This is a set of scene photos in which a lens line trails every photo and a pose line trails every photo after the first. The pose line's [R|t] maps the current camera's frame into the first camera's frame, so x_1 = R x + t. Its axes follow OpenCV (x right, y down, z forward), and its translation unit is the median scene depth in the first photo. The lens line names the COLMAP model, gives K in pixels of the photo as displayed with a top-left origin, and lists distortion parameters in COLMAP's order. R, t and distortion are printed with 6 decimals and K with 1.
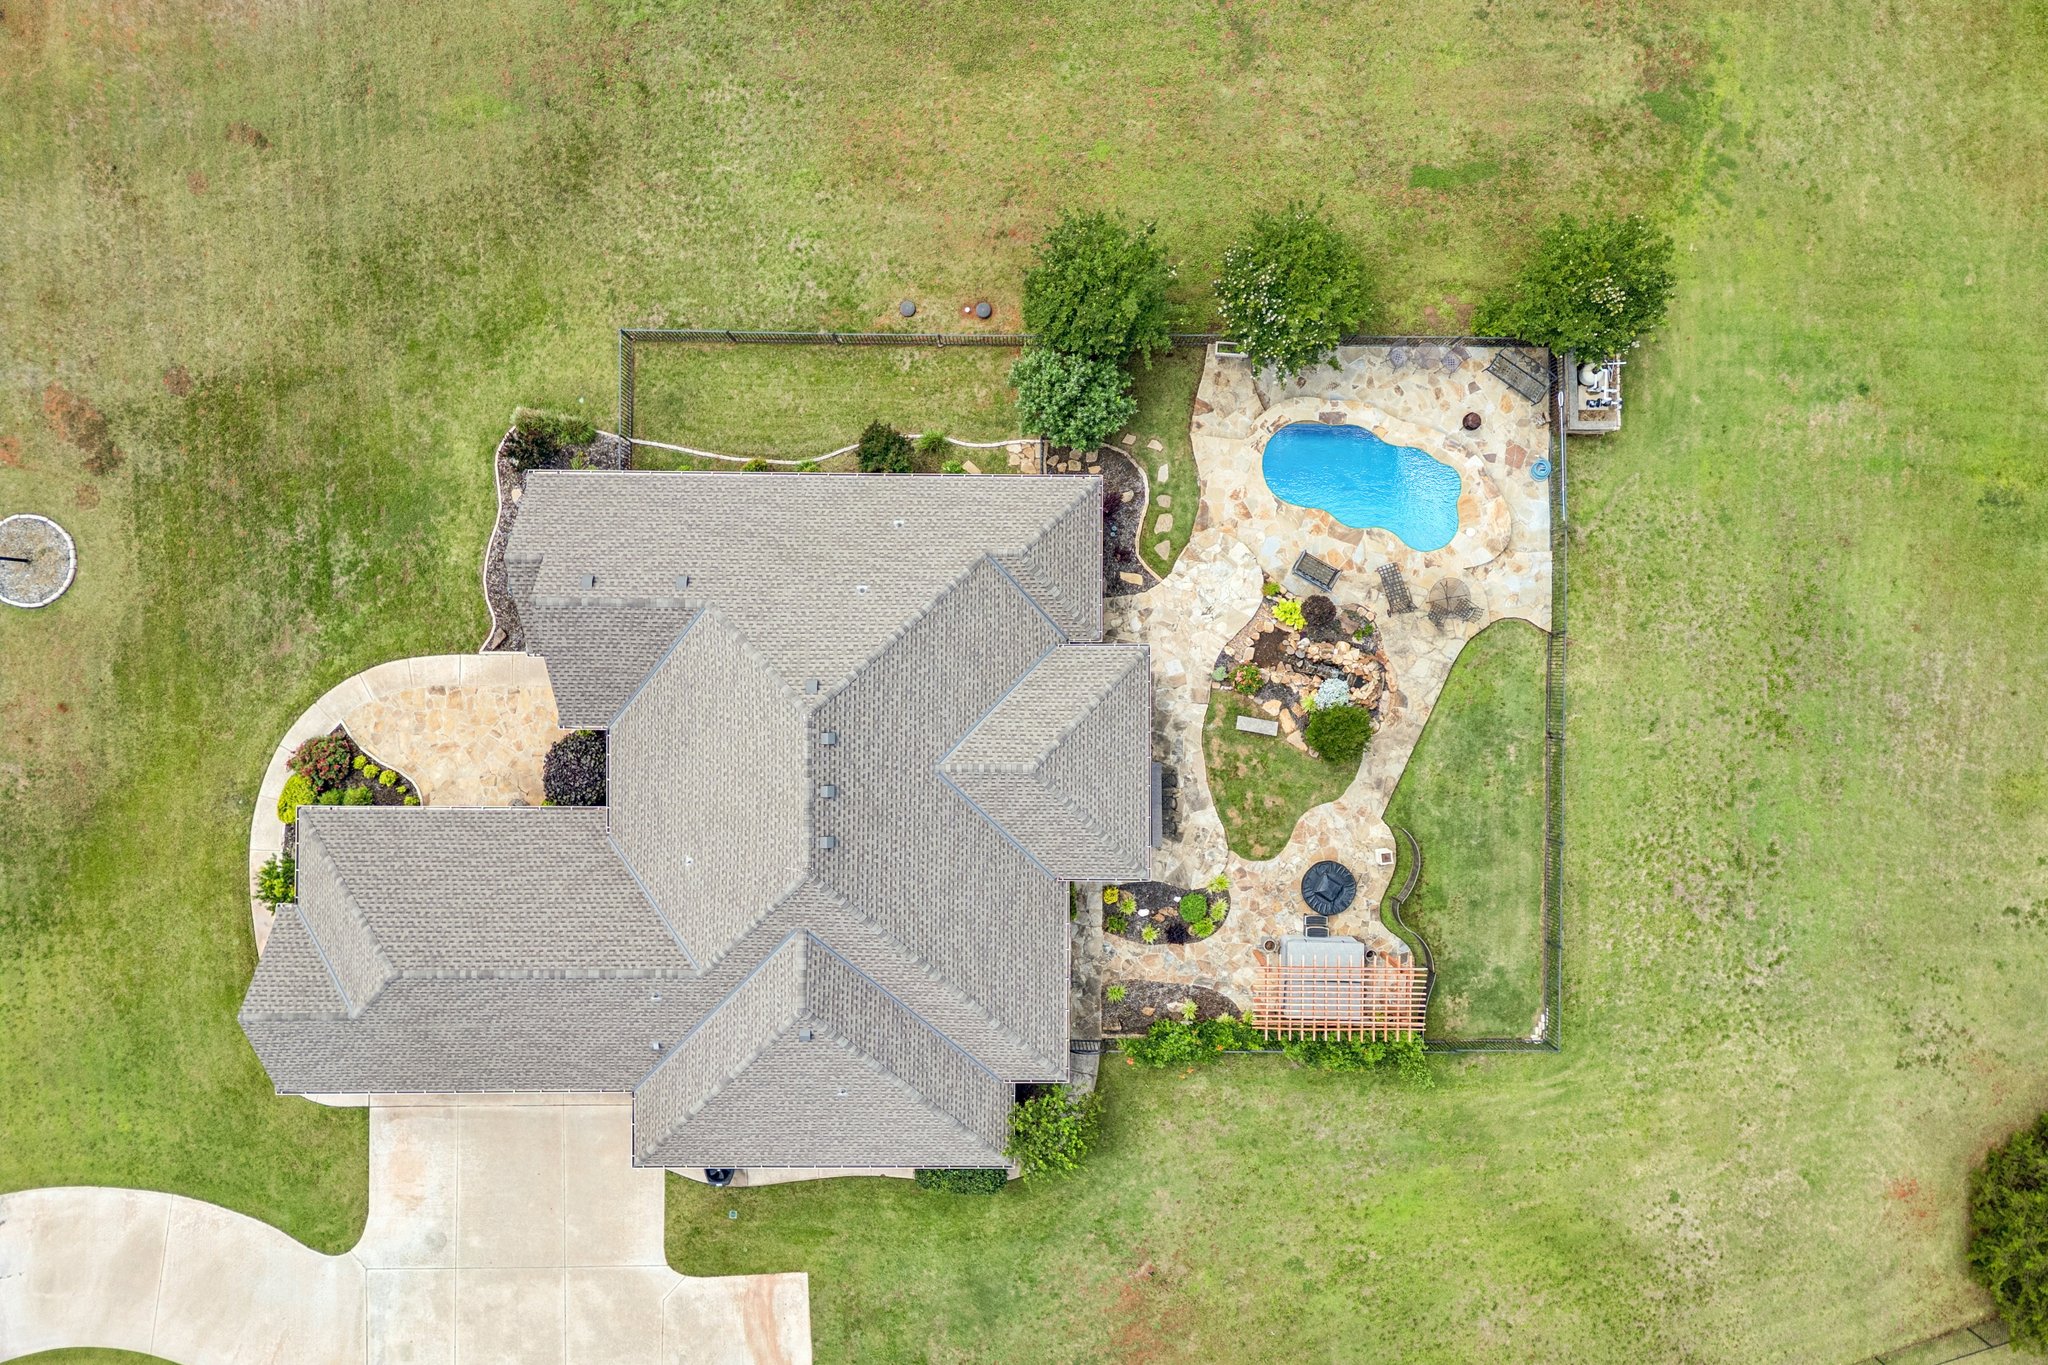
lens RADIAL K [[1427.8, 0, 1023.3], [0, 1427.8, 683.5], [0, 0, 1]] dist [0.075428, -0.073842]
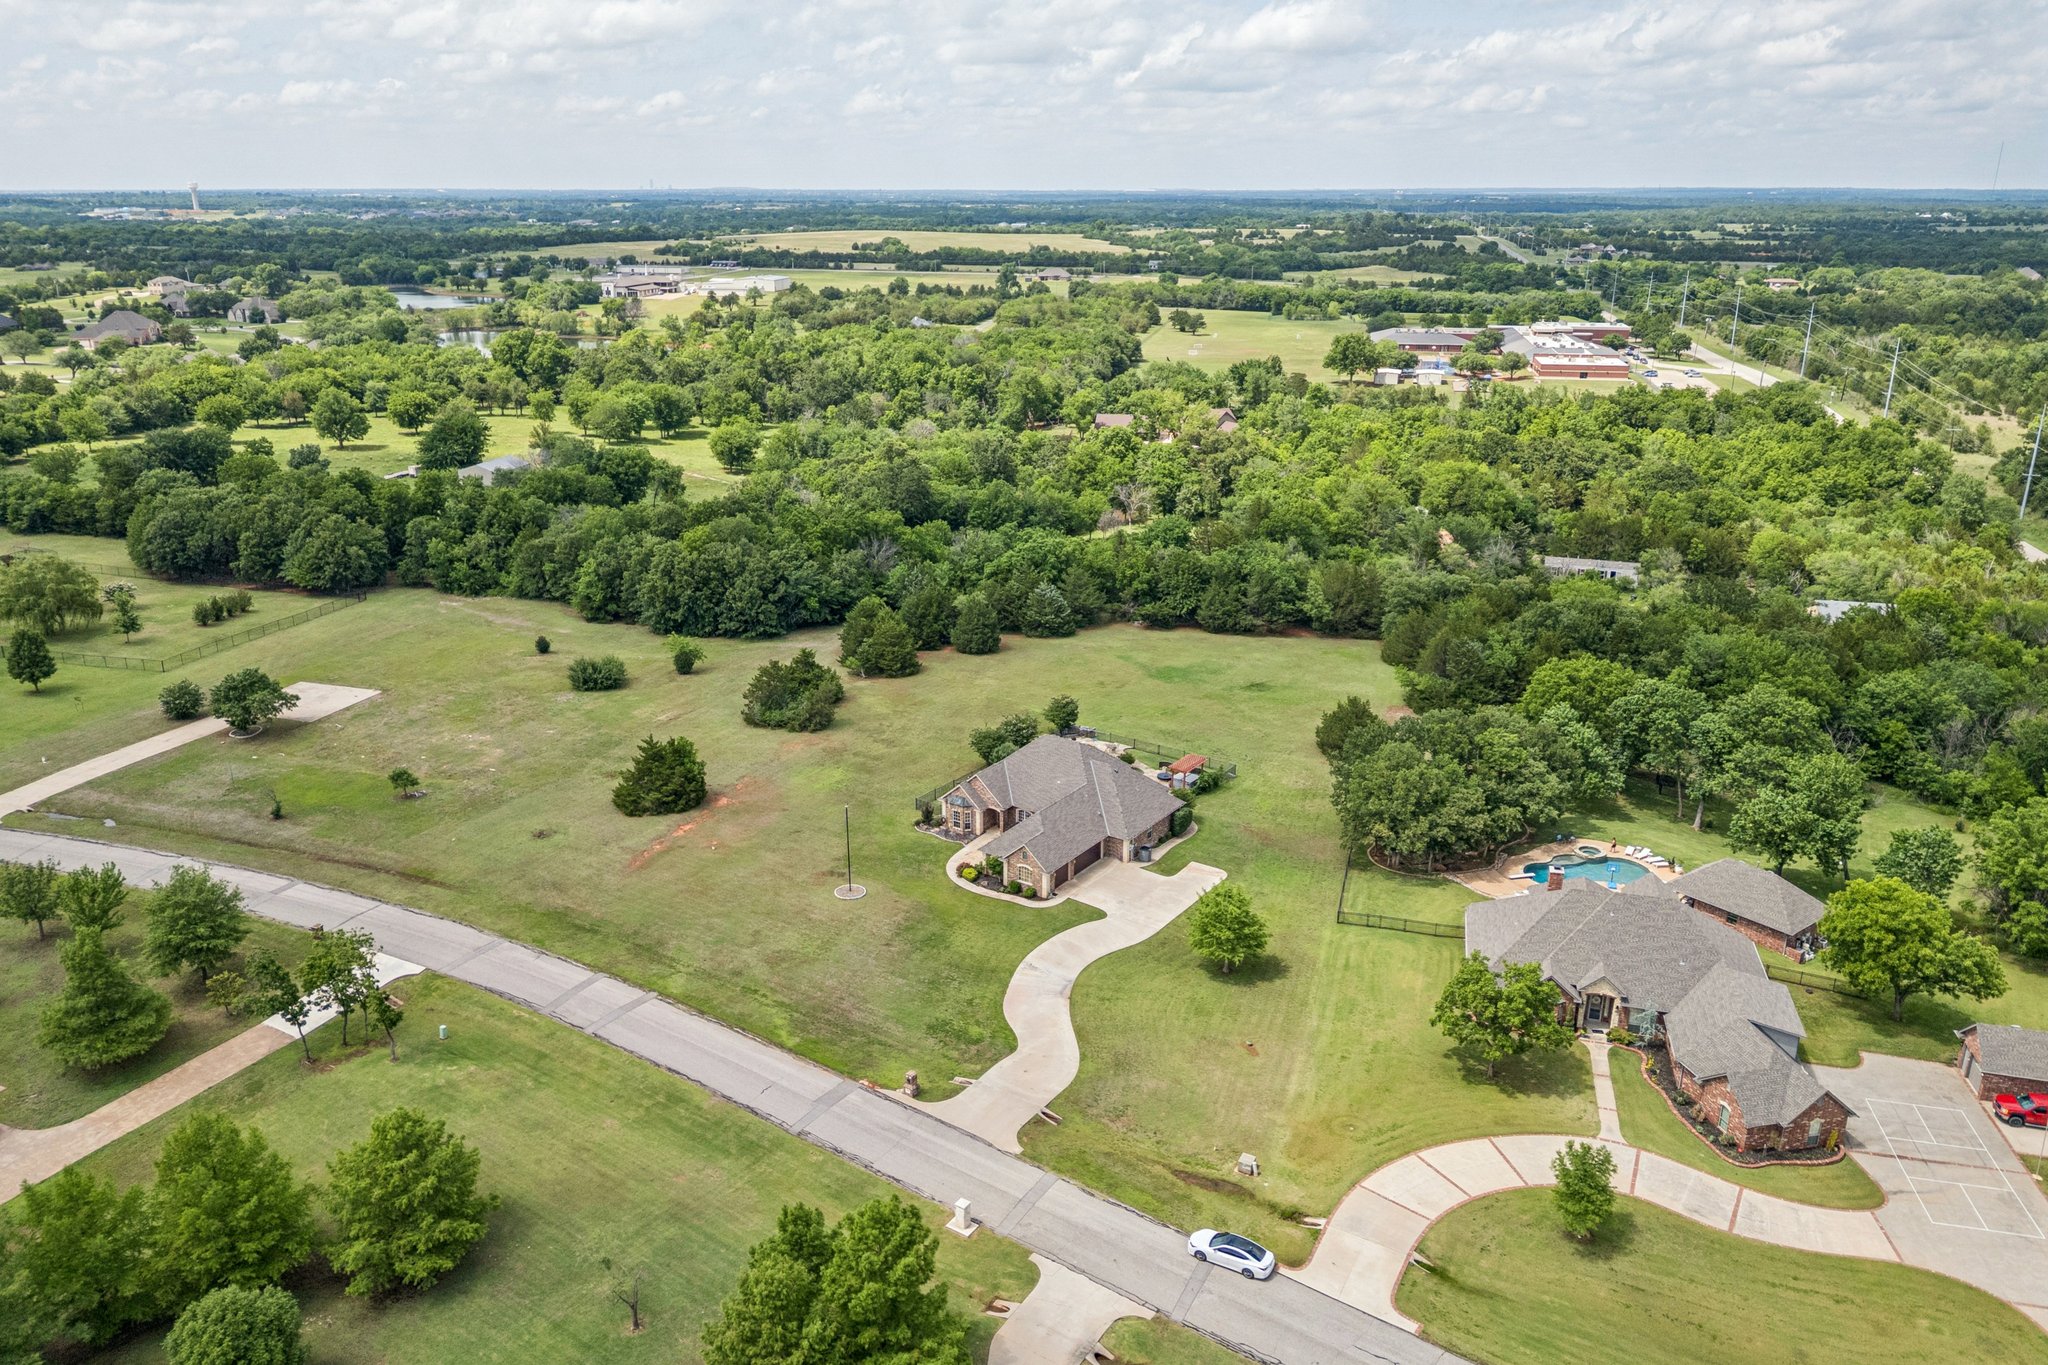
lens RADIAL K [[1445.3, 0, 1020.7], [0, 1445.3, 690.4], [0, 0, 1]] dist [0.073045, -0.112440]
pose [[0.565678, -0.276321, 0.776953, -2.643511], [0.824554, 0.177021, -0.537378, 1.698608], [0.010952, 0.944622, 0.327978, -0.349172]]
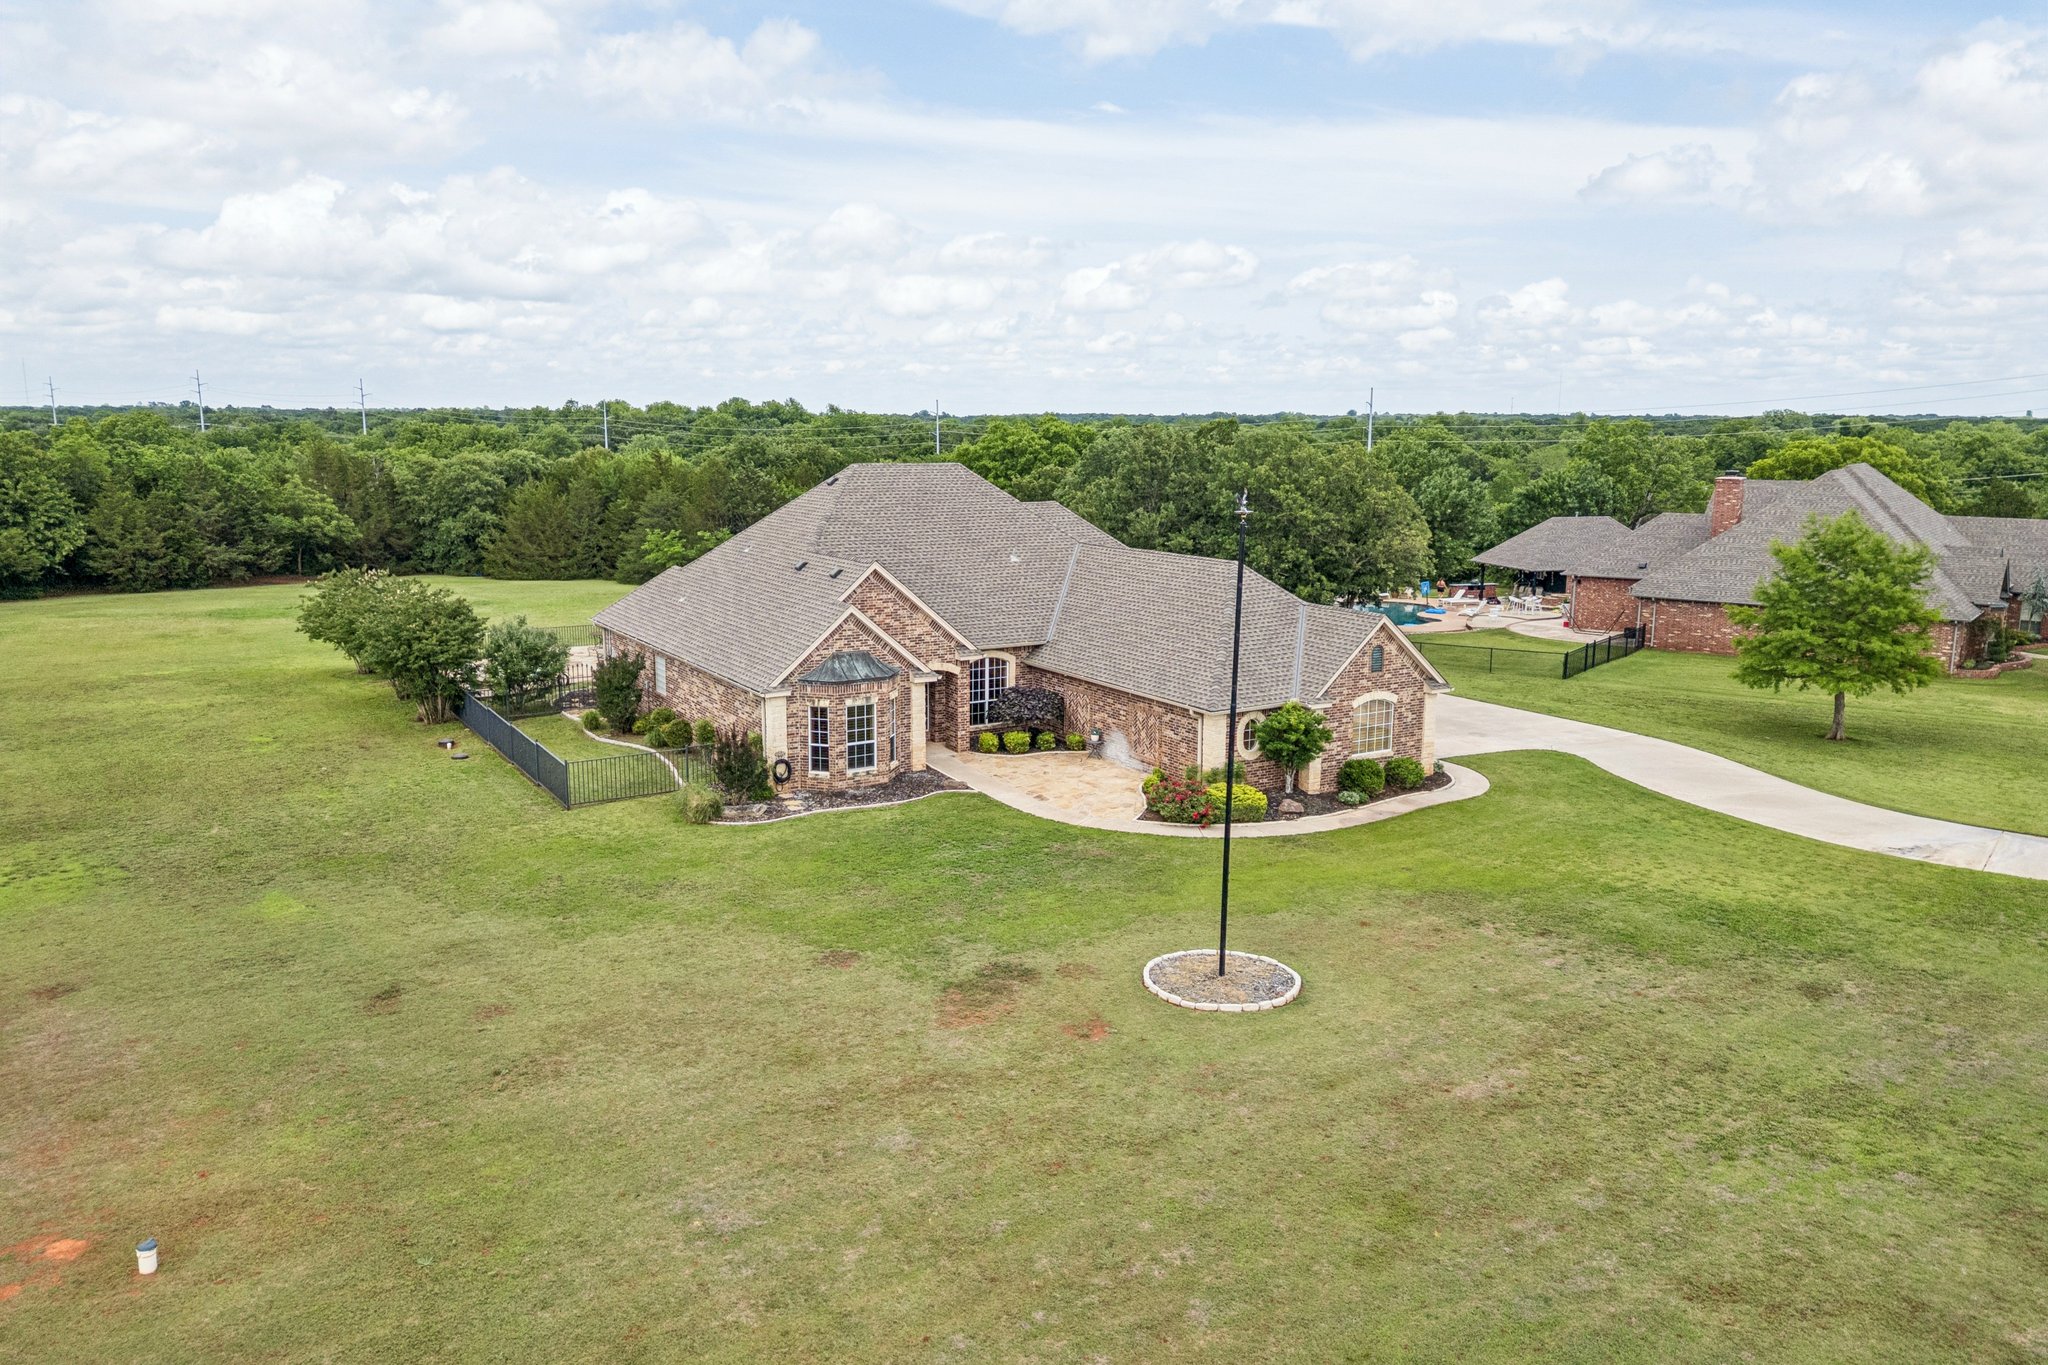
lens RADIAL K [[1423.6, 0, 1017.2], [0, 1423.6, 693.6], [0, 0, 1]] dist [0.073000, -0.062862]
pose [[-0.520361, -0.177363, 0.835324, -1.098146], [0.853919, -0.100226, 0.510664, -0.440448], [-0.006852, 0.979029, 0.203607, 0.759716]]
